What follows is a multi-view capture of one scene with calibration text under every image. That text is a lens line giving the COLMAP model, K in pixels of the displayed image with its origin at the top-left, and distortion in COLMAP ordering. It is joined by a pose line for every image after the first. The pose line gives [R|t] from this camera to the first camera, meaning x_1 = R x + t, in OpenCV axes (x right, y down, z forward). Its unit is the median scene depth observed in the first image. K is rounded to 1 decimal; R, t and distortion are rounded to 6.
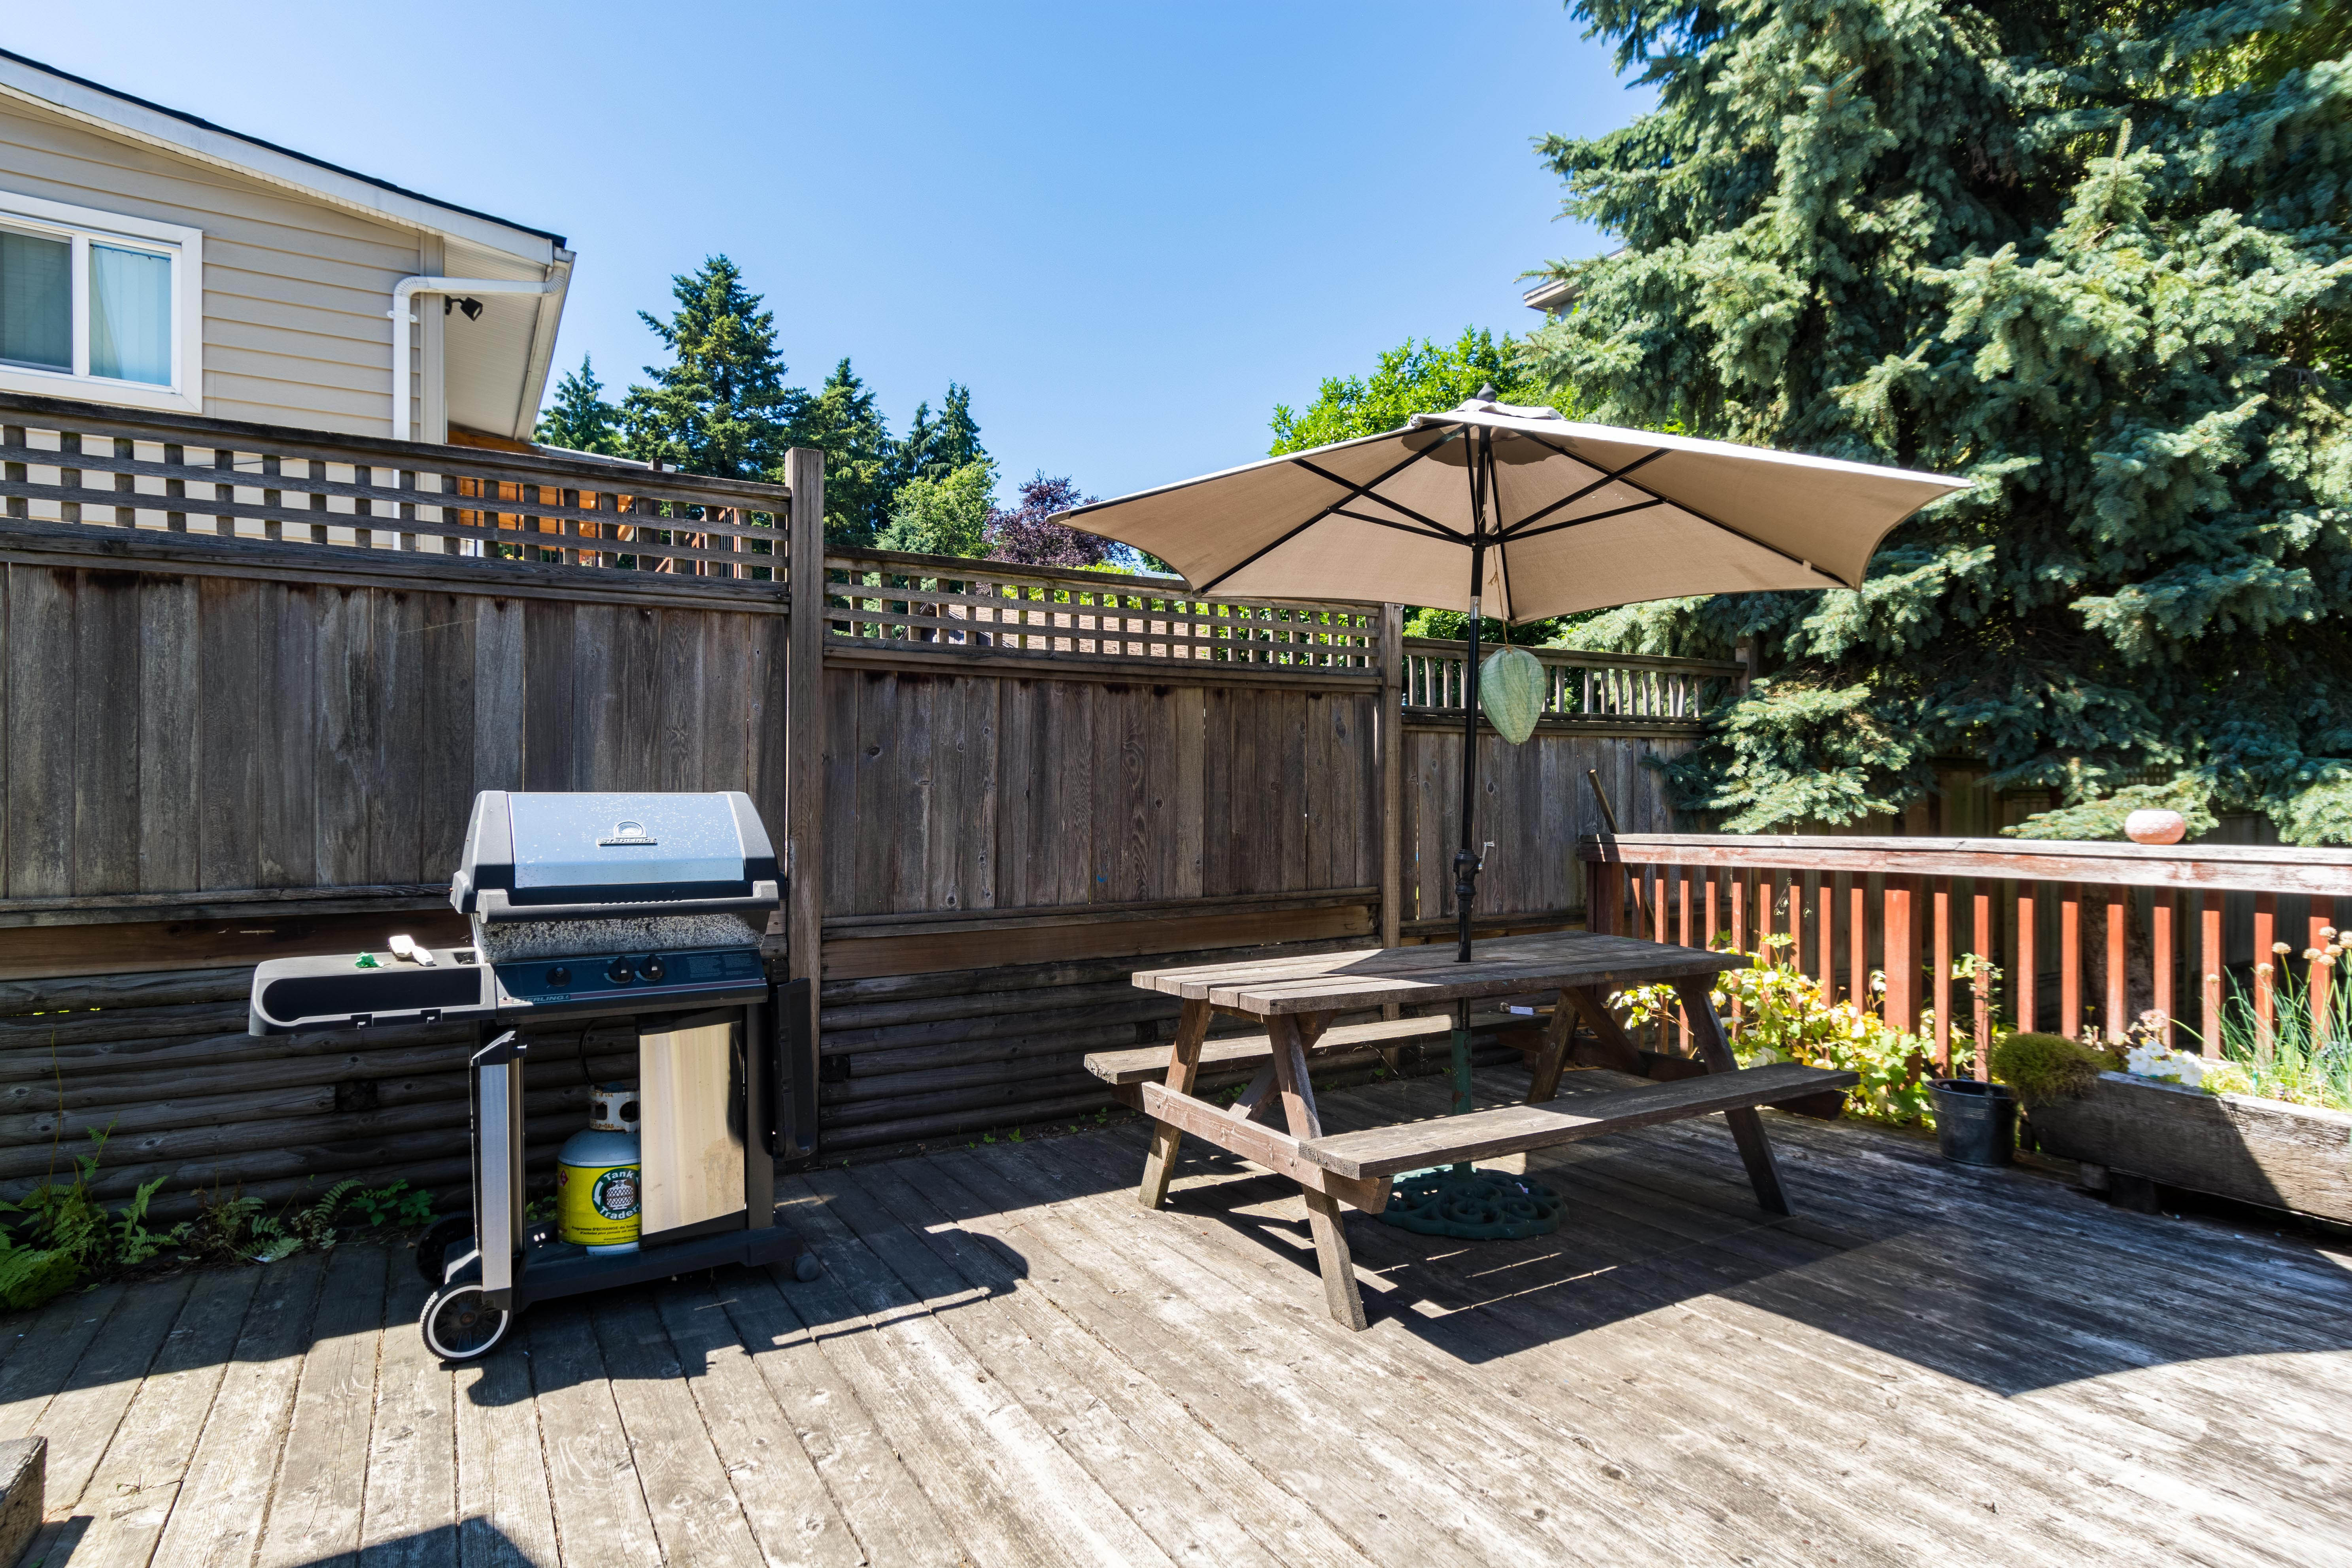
lens RADIAL K [[1241.2, 0, 1176.3], [0, 1241.2, 792.7], [0, 0, 1]] dist [0.005543, 0.001018]
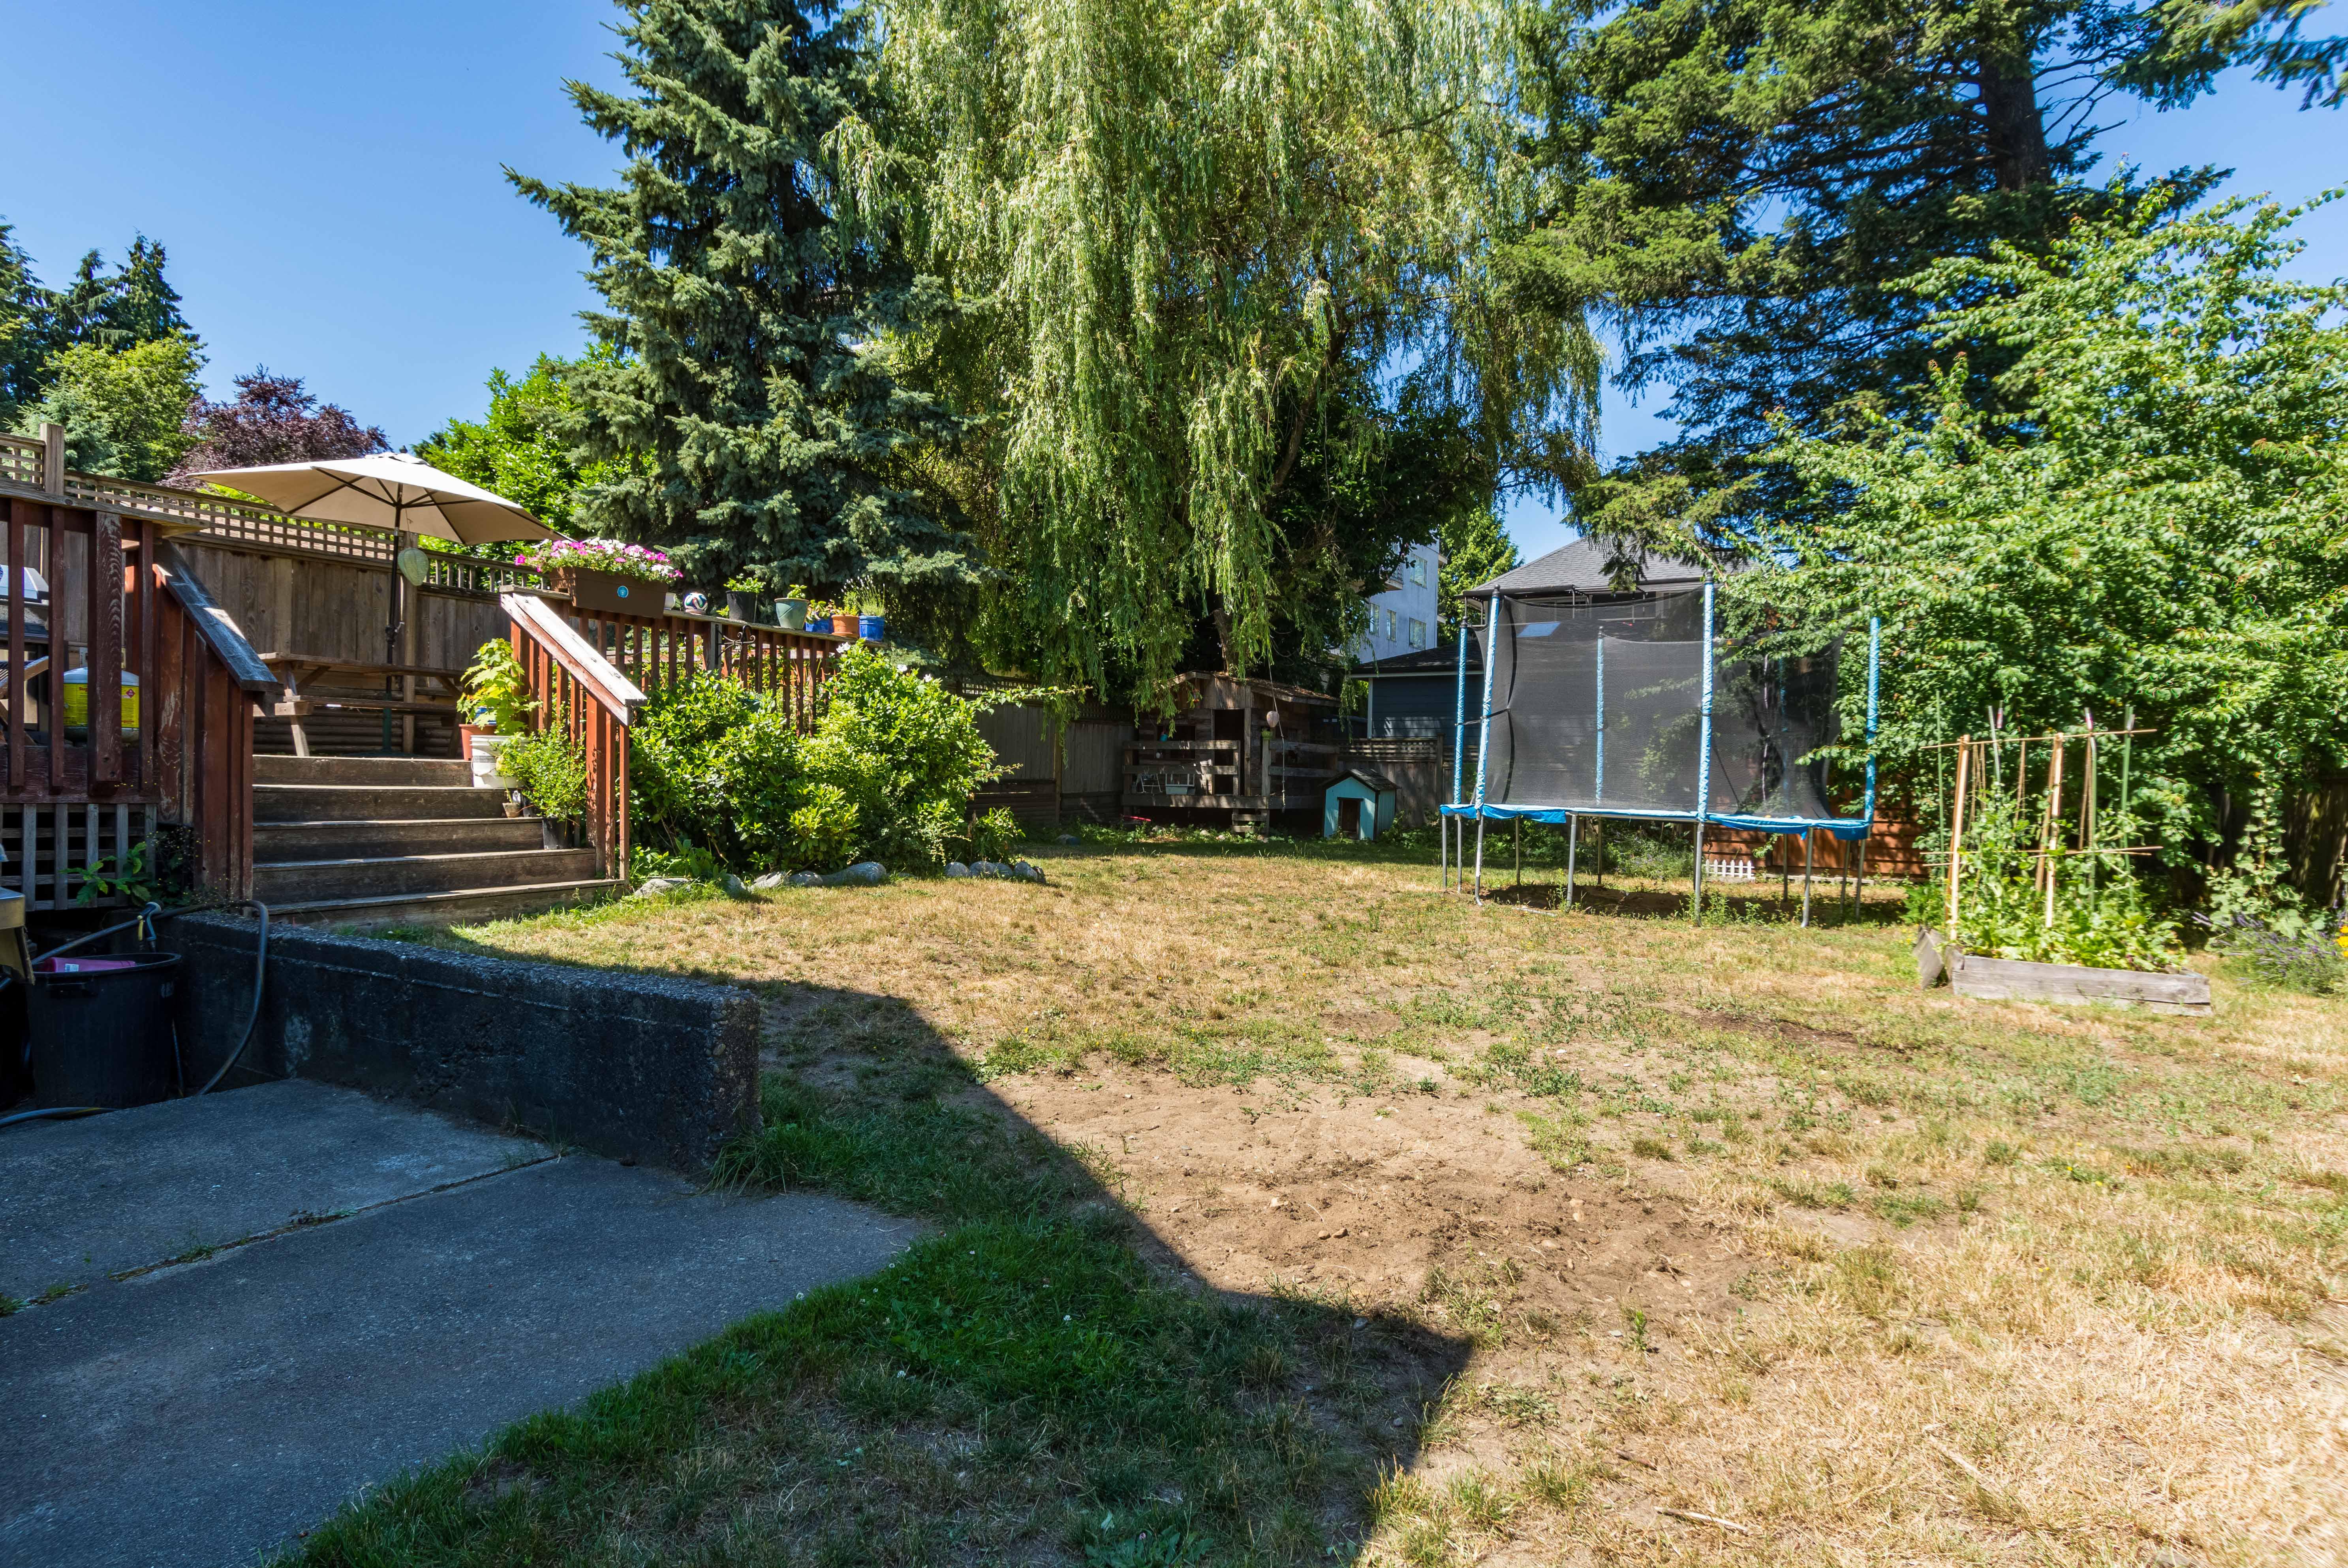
lens RADIAL K [[1239.1, 0, 1180.3], [0, 1239.1, 775.5], [0, 0, 1]] dist [0.005543, 0.001018]
pose [[0.866579, 0.017152, 0.498746, 0.019269], [-0.023546, 0.999701, 0.006532, 0.015931], [-0.498485, -0.017404, 0.866724, -0.108115]]
